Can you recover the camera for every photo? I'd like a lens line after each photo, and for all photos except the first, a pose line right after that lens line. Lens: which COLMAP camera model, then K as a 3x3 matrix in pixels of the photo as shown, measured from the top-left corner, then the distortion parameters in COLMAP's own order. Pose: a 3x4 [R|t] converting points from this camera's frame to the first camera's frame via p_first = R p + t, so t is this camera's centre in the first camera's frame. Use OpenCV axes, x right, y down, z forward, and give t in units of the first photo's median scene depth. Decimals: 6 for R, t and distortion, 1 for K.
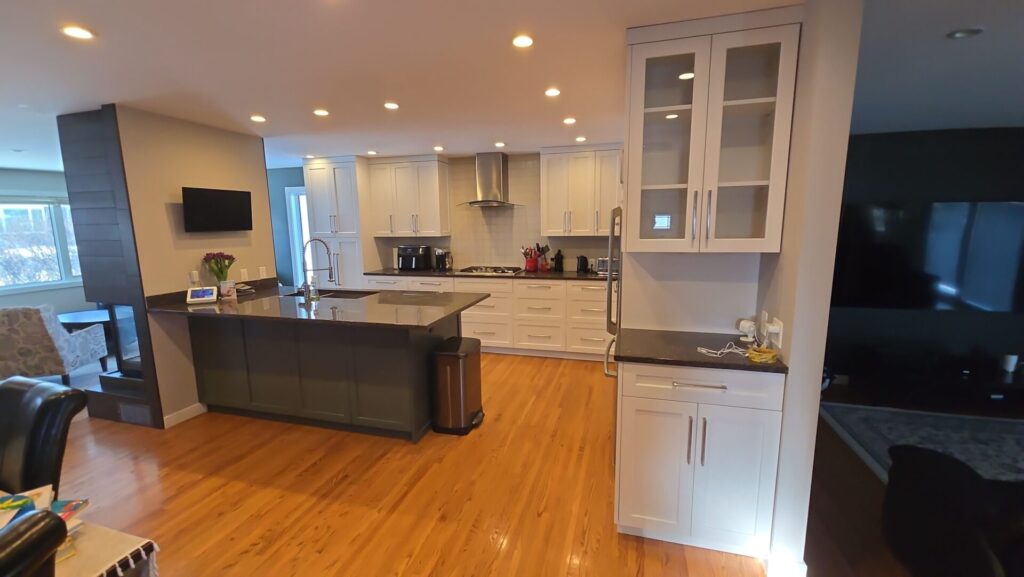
lens RADIAL K [[417.4, 0, 511.8], [0, 417.4, 293.0], [0, 0, 1]] dist [-0.000389, -0.004106]
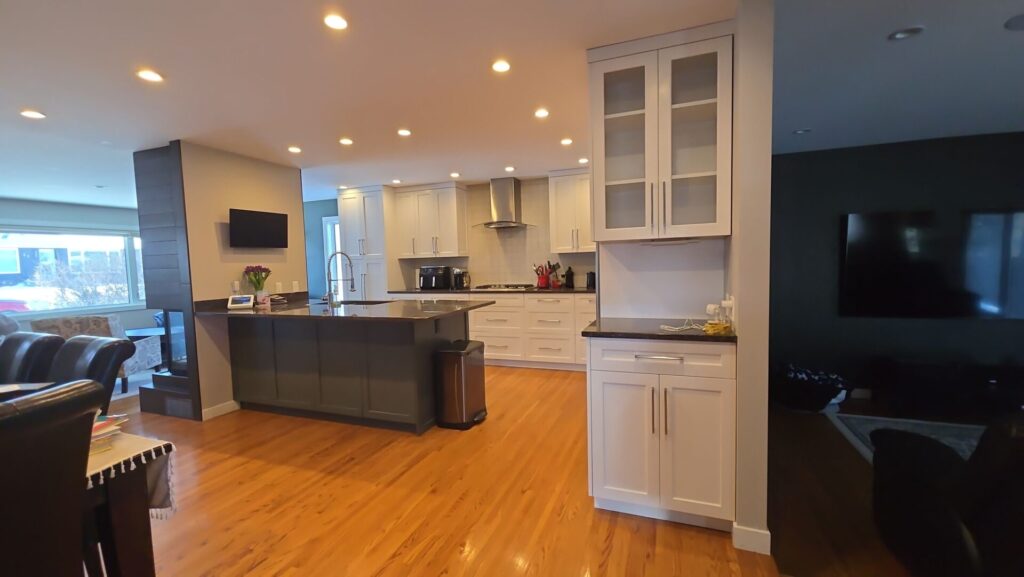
lens RADIAL K [[417.4, 0, 511.8], [0, 417.4, 292.9], [0, 0, 1]] dist [-0.000389, -0.004106]
pose [[0.996354, -0.009011, -0.084842, 0.089664], [0.001509, 0.996113, -0.088069, 0.082835], [0.085306, 0.087620, 0.992495, -0.067251]]
